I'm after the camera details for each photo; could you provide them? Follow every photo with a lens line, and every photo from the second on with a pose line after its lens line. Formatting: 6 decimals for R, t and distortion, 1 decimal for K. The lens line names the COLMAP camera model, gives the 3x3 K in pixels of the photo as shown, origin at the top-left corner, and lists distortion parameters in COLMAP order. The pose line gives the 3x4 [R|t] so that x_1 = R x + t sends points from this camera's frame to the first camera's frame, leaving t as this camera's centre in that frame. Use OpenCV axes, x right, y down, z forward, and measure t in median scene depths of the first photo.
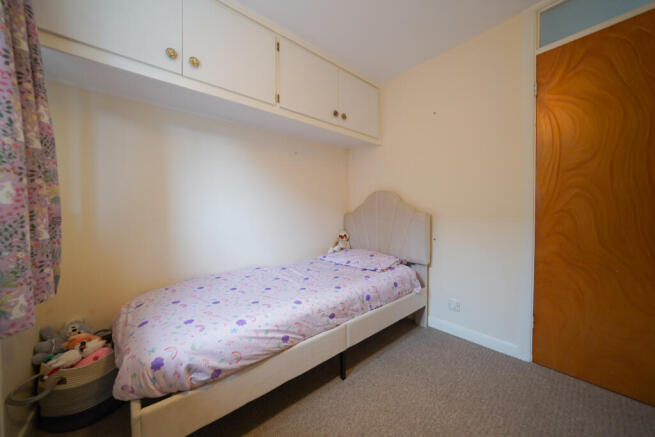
lens RADIAL K [[229.2, 0, 326.2], [0, 229.2, 214.6], [0, 0, 1]] dist [-0.015079, 0.000718]
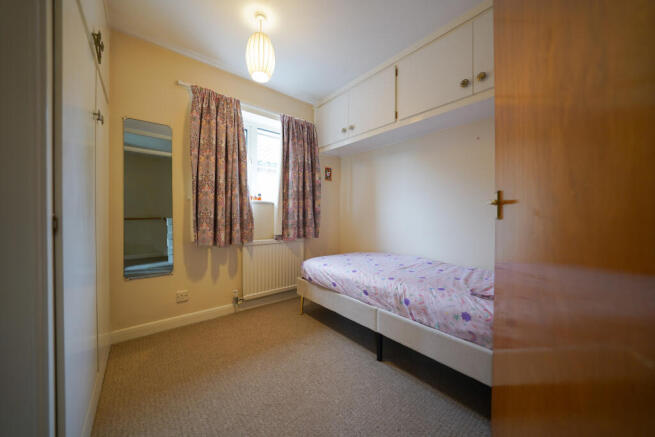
lens RADIAL K [[229.2, 0, 326.2], [0, 229.2, 217.7], [0, 0, 1]] dist [-0.015079, 0.000718]
pose [[-0.001876, 0.009584, -0.999952, 1.217955], [-0.024327, 0.999658, 0.009627, 0.041255], [0.999702, 0.024344, -0.001643, 0.776633]]
